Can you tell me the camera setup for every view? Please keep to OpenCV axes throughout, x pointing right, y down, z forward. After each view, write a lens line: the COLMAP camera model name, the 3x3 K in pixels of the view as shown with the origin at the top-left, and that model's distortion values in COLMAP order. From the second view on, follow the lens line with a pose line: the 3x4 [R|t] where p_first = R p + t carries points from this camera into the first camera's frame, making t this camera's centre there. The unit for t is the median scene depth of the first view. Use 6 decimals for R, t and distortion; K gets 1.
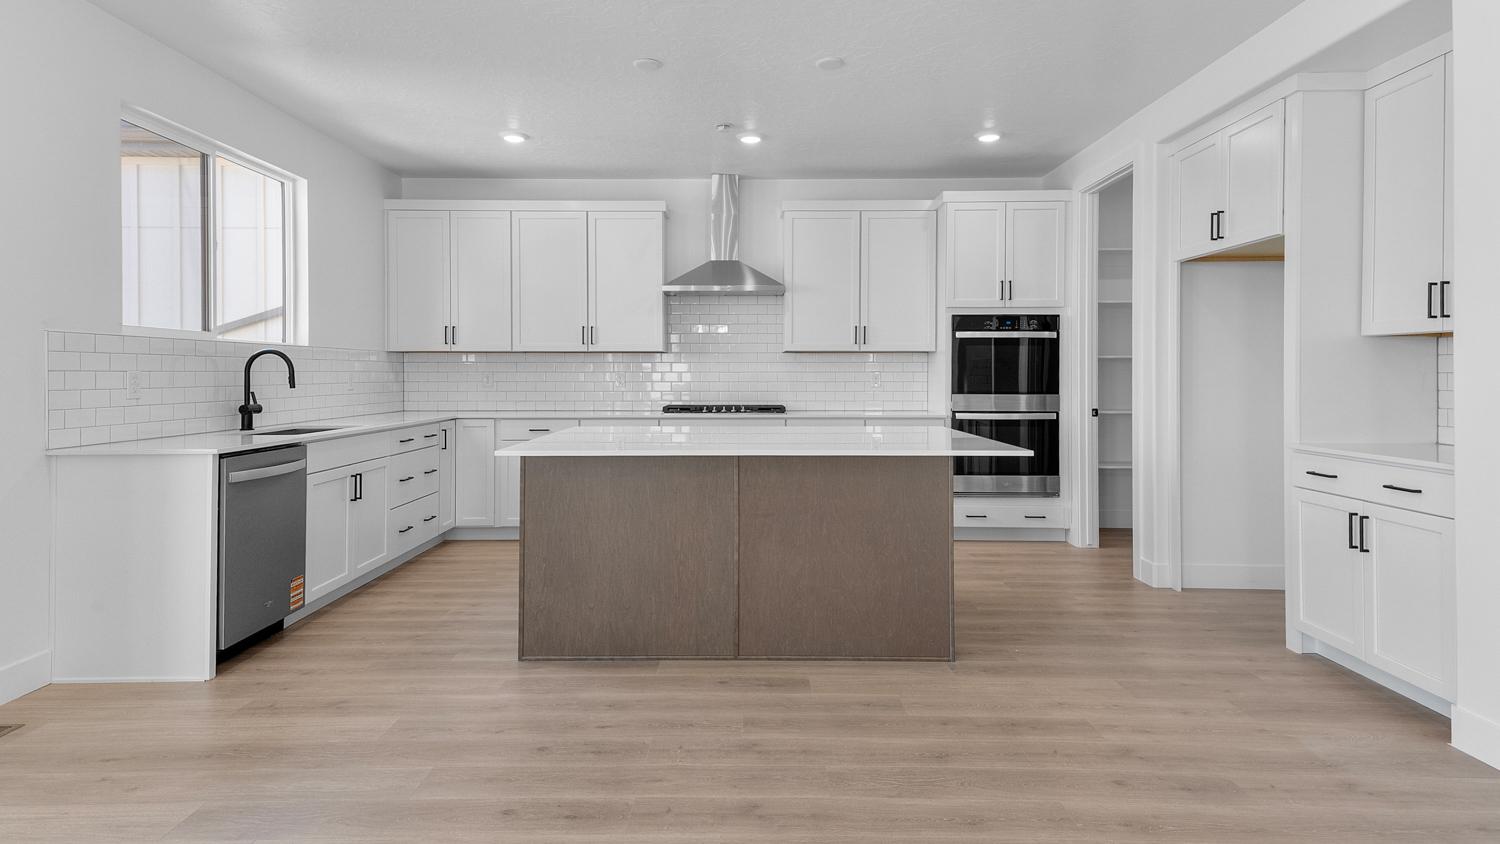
lens RADIAL K [[814.0, 0, 734.3], [0, 814.0, 372.1], [0, 0, 1]] dist [0.040873, 0.000329]
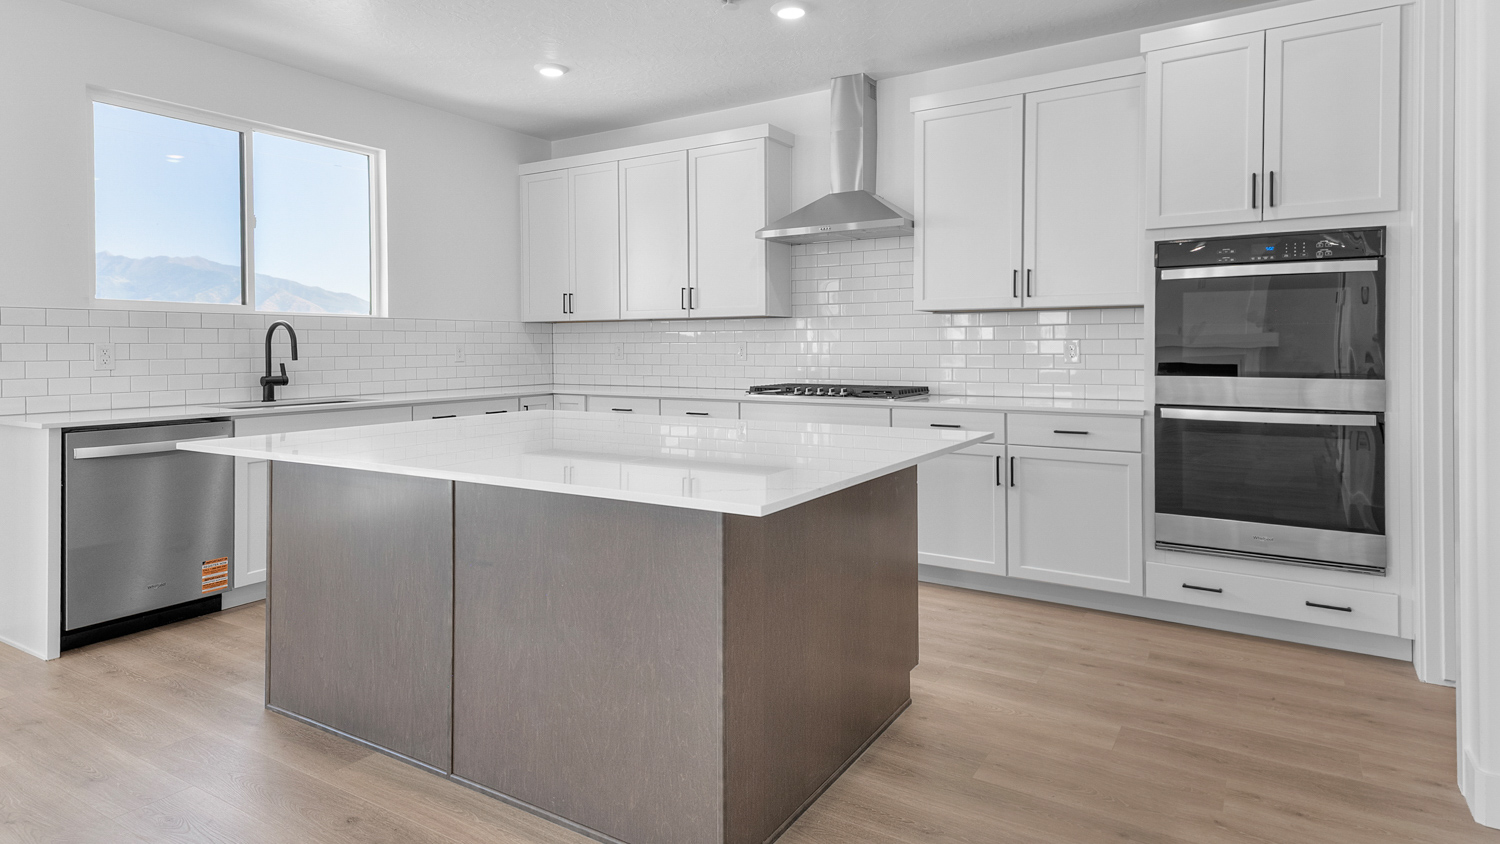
lens RADIAL K [[824.0, 0, 744.5], [0, 824.0, 348.7], [0, 0, 1]] dist [0.039796, -0.000270]
pose [[0.851554, -0.002166, -0.524263, 0.327727], [0.005718, 0.999970, 0.005157, 0.002682], [0.524236, -0.007389, 0.851541, 0.326508]]
